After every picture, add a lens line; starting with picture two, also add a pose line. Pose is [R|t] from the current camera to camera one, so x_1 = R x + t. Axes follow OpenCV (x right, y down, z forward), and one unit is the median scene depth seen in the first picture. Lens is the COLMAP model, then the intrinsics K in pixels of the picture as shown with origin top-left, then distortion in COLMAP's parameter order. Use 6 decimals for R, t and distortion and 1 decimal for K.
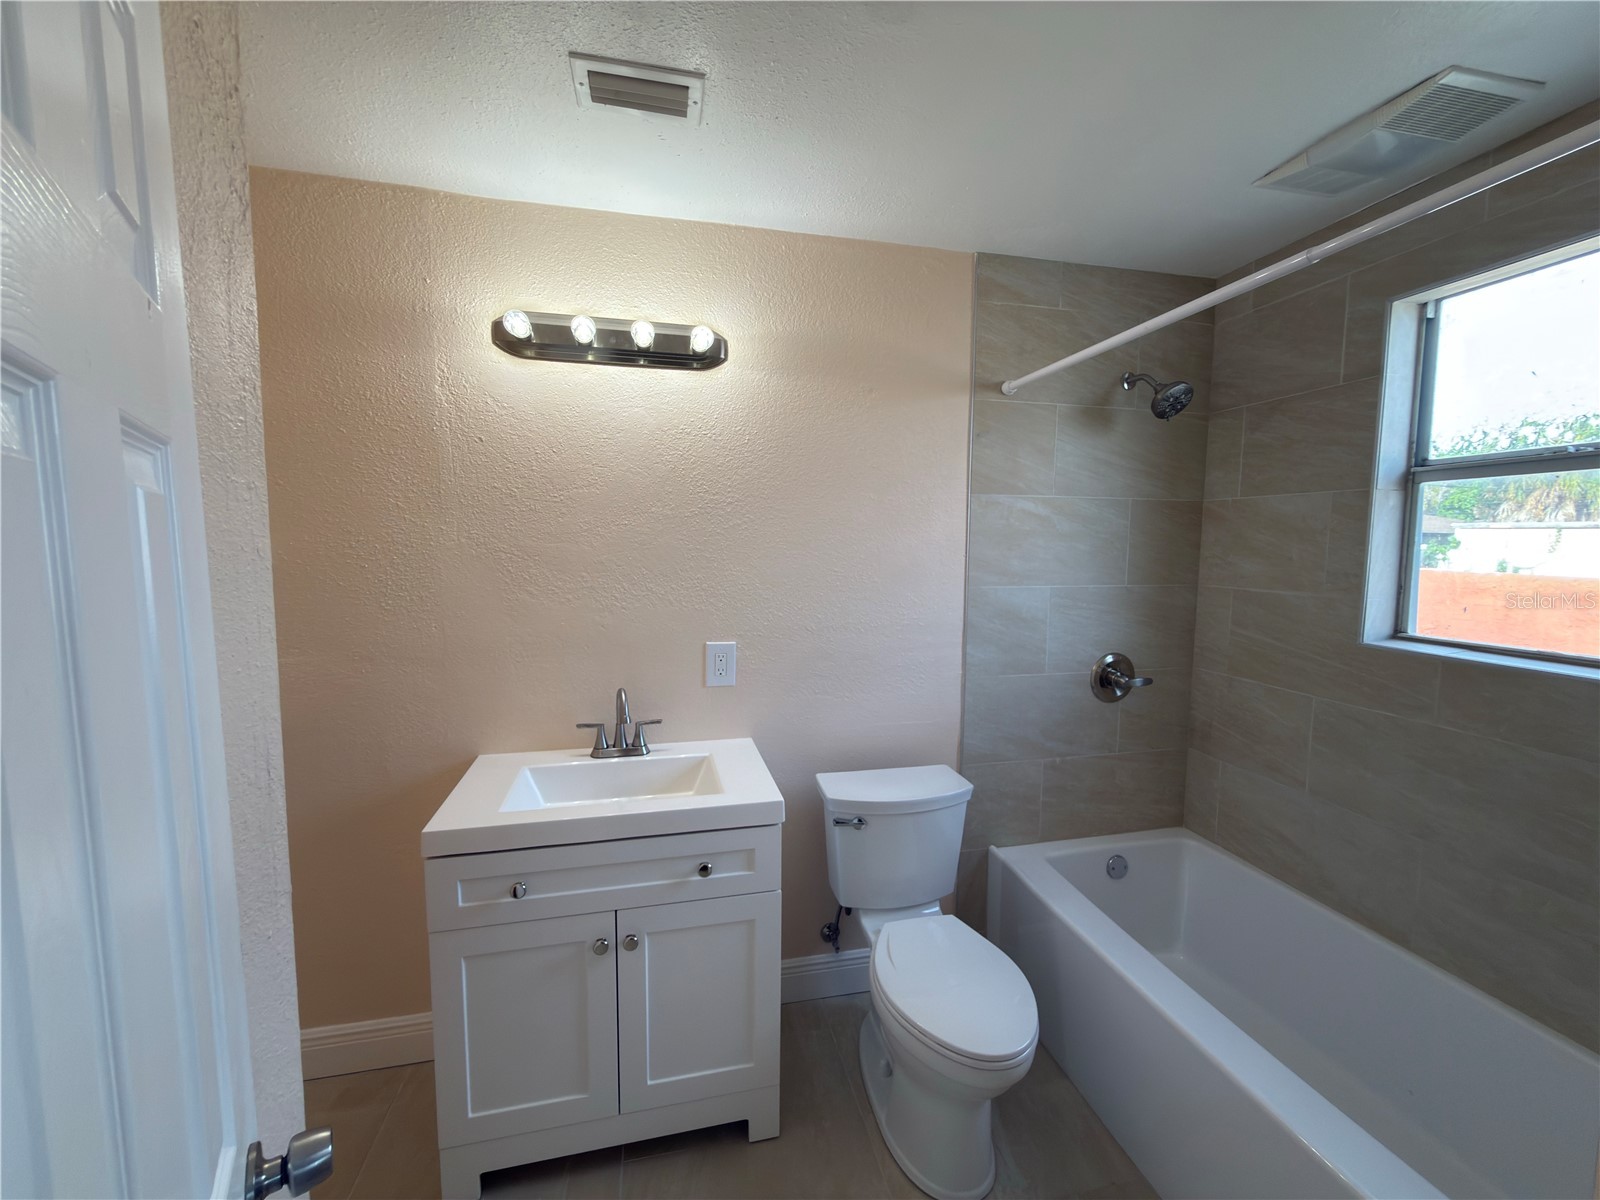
lens RADIAL K [[639.4, 0, 804.4], [0, 639.4, 601.8], [0, 0, 1]] dist [0.001046, 0.000369]
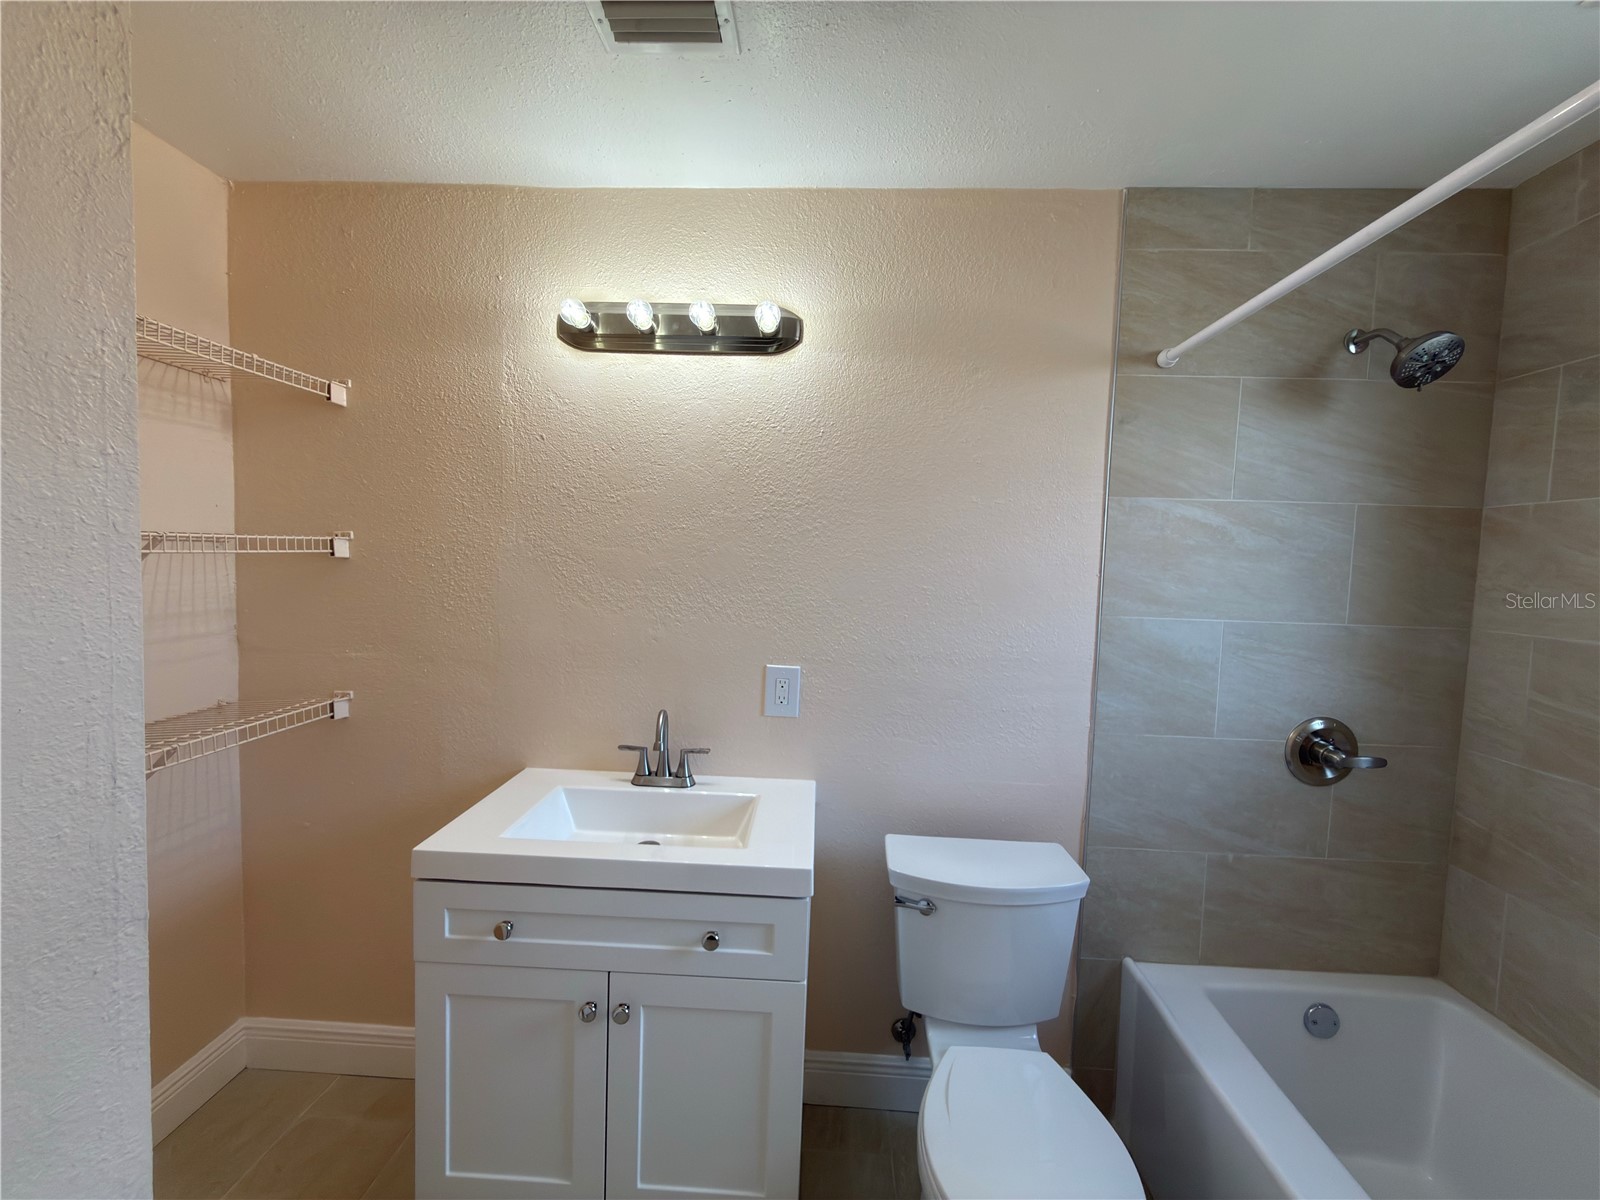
lens RADIAL K [[639.4, 0, 804.4], [0, 639.4, 601.8], [0, 0, 1]] dist [0.001046, 0.000369]
pose [[0.963332, 0.040751, -0.265201, 0.126788], [-0.050464, 0.998278, -0.029912, 0.001349], [0.263525, 0.042198, 0.963729, 0.174229]]
